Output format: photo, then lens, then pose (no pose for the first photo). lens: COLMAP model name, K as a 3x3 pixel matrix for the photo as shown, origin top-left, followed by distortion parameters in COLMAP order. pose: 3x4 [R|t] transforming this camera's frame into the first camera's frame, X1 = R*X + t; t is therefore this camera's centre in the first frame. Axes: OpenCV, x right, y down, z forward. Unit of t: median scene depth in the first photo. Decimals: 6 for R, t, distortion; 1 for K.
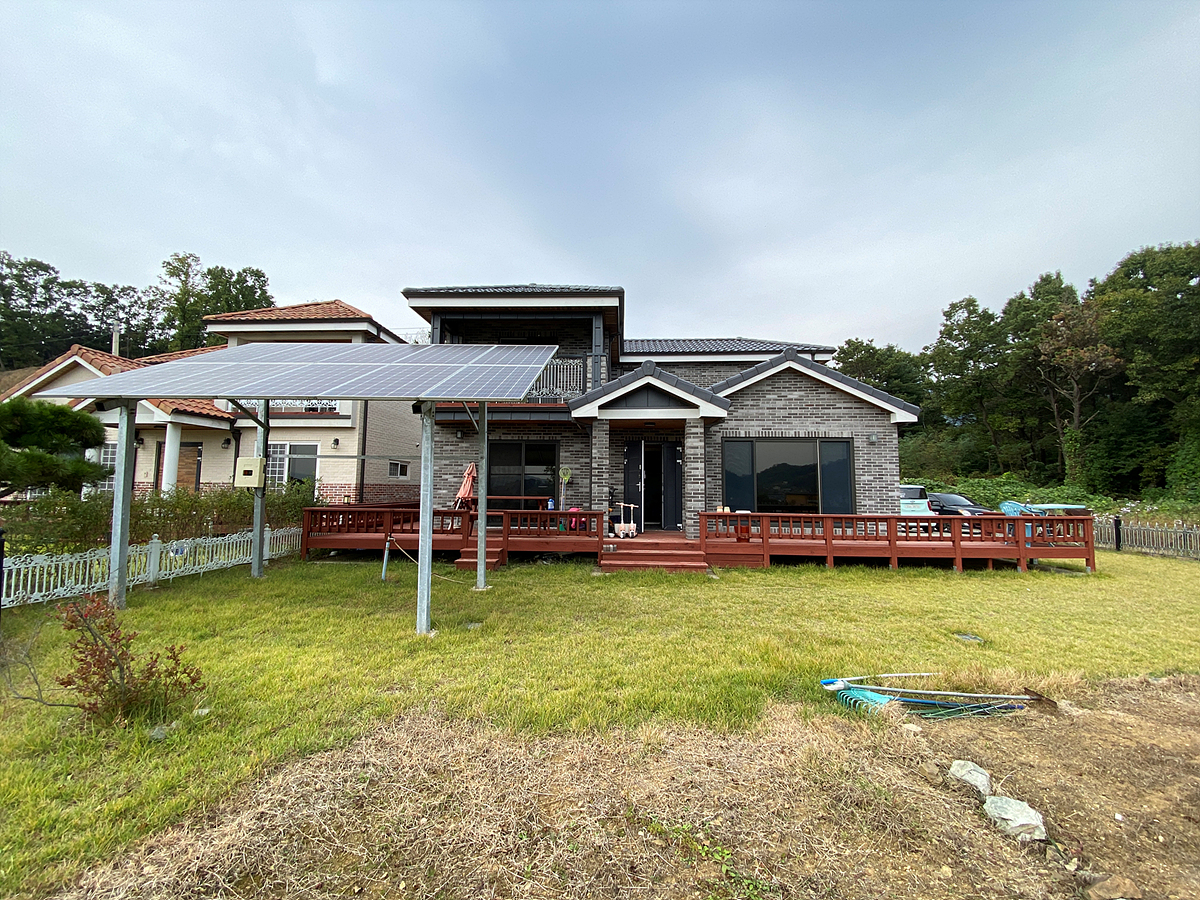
lens RADIAL K [[482.1, 0, 599.1], [0, 482.1, 443.8], [0, 0, 1]] dist [0.028028, -0.026341]
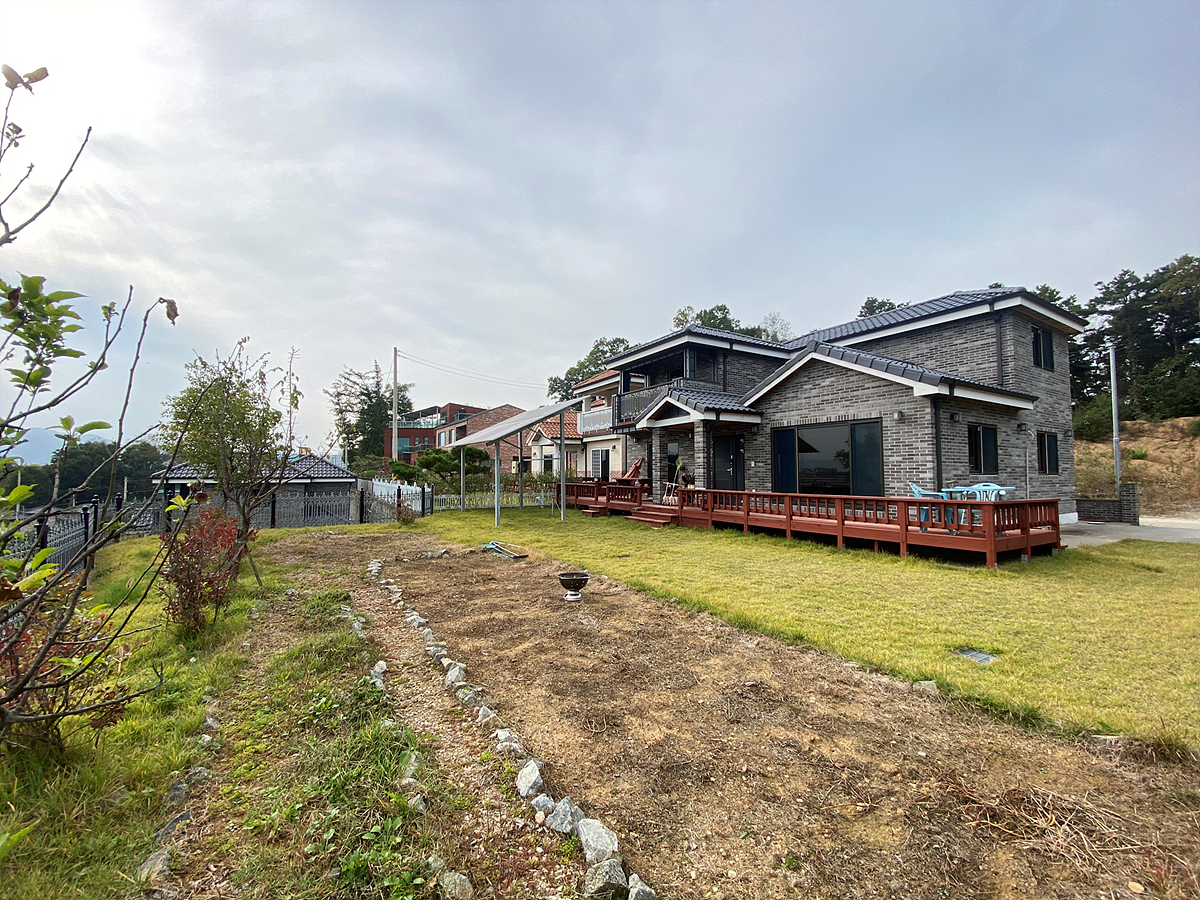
lens RADIAL K [[476.8, 0, 577.9], [0, 476.8, 450.1], [0, 0, 1]] dist [0.000589, -0.000001]
pose [[0.513049, -0.048364, -0.856996, 1.017979], [0.082103, 0.996599, -0.007091, 0.009460], [0.854424, -0.066724, 0.515275, 0.001423]]
